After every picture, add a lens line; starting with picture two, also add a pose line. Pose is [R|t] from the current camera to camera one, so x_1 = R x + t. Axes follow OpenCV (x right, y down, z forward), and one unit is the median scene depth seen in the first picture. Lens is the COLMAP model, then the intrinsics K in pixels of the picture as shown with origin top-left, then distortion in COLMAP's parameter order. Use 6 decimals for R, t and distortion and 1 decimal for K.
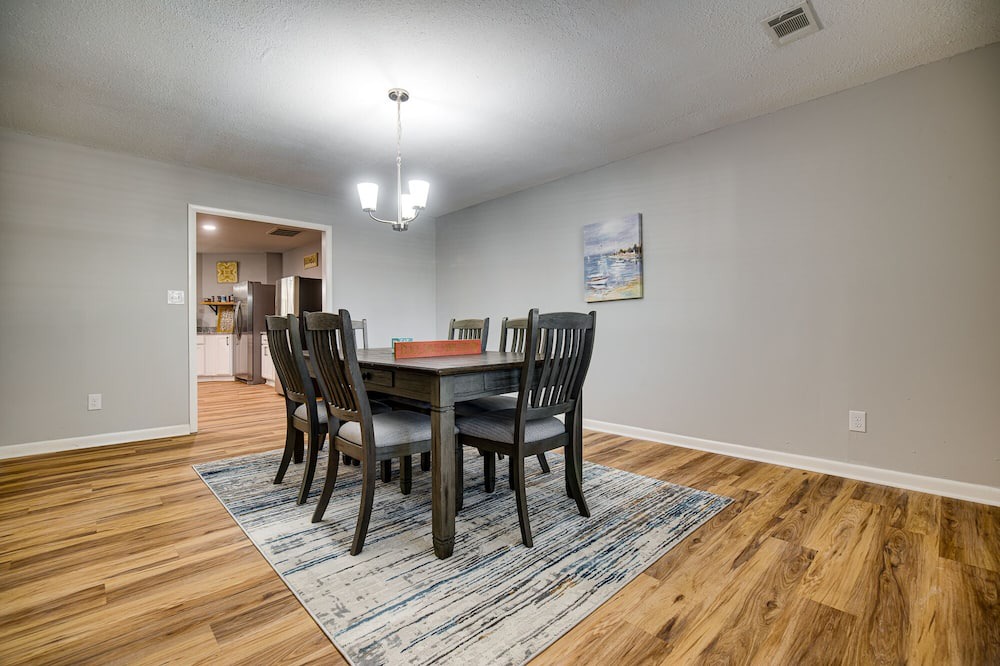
lens RADIAL K [[434.2, 0, 499.6], [0, 434.2, 330.9], [0, 0, 1]] dist [-0.006480, -0.001630]
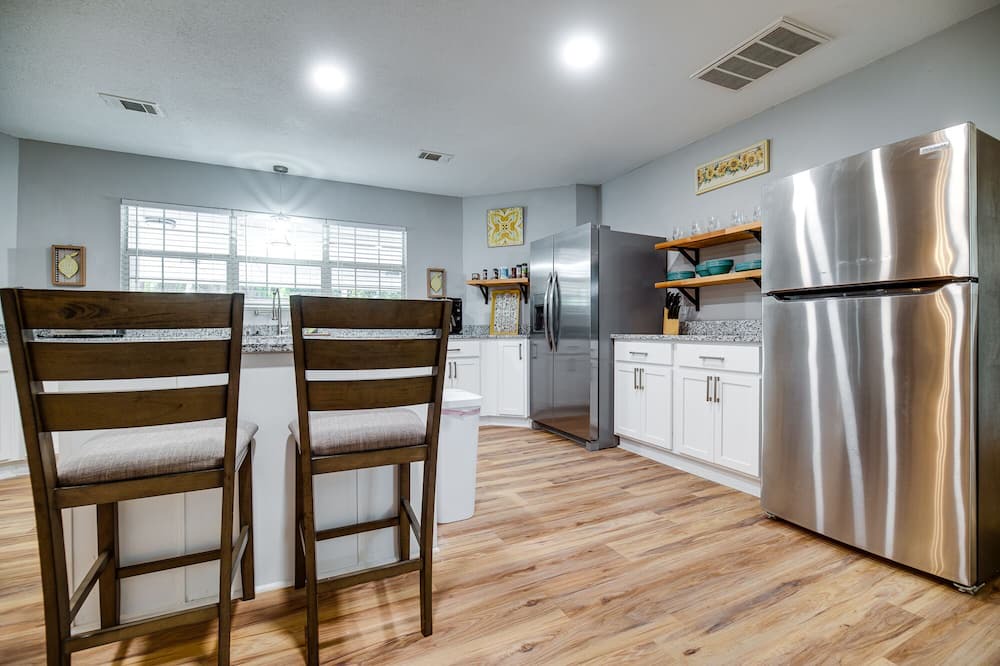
lens RADIAL K [[434.2, 0, 496.4], [0, 434.2, 328.4], [0, 0, 1]] dist [-0.006480, -0.001630]
pose [[0.951317, -0.000719, -0.308214, -0.476339], [-0.003267, 0.999918, -0.012414, 0.002430], [0.308198, 0.012817, 0.951236, 0.475411]]
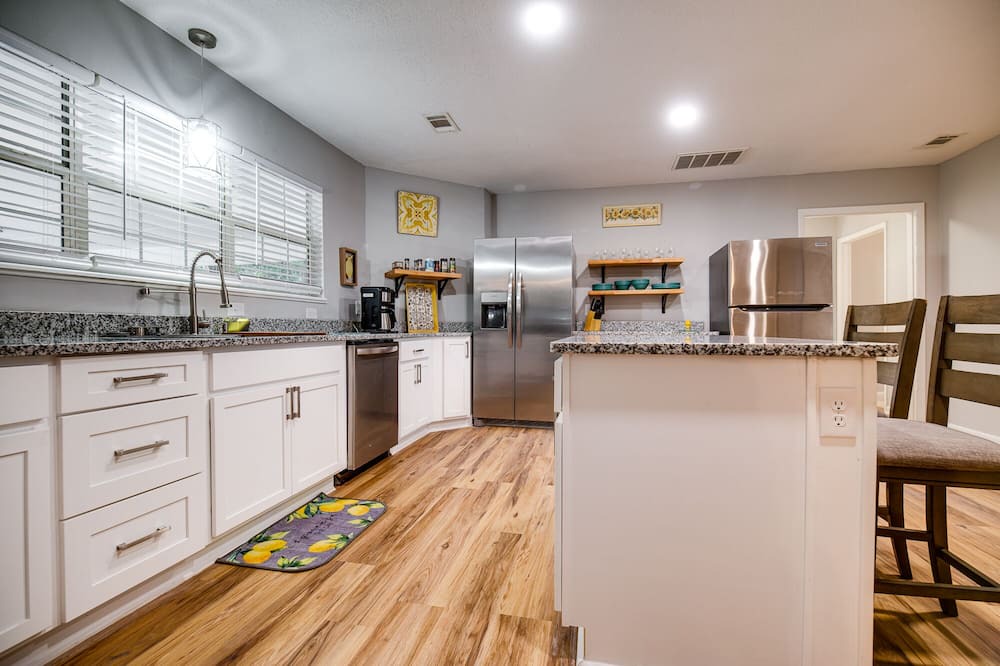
lens RADIAL K [[434.2, 0, 495.3], [0, 434.2, 329.0], [0, 0, 1]] dist [-0.006480, -0.001630]
pose [[0.843719, 0.001864, 0.536782, -0.840827], [0.000440, 0.999991, -0.004164, 0.001962], [-0.536785, 0.003750, 0.843711, 0.532540]]
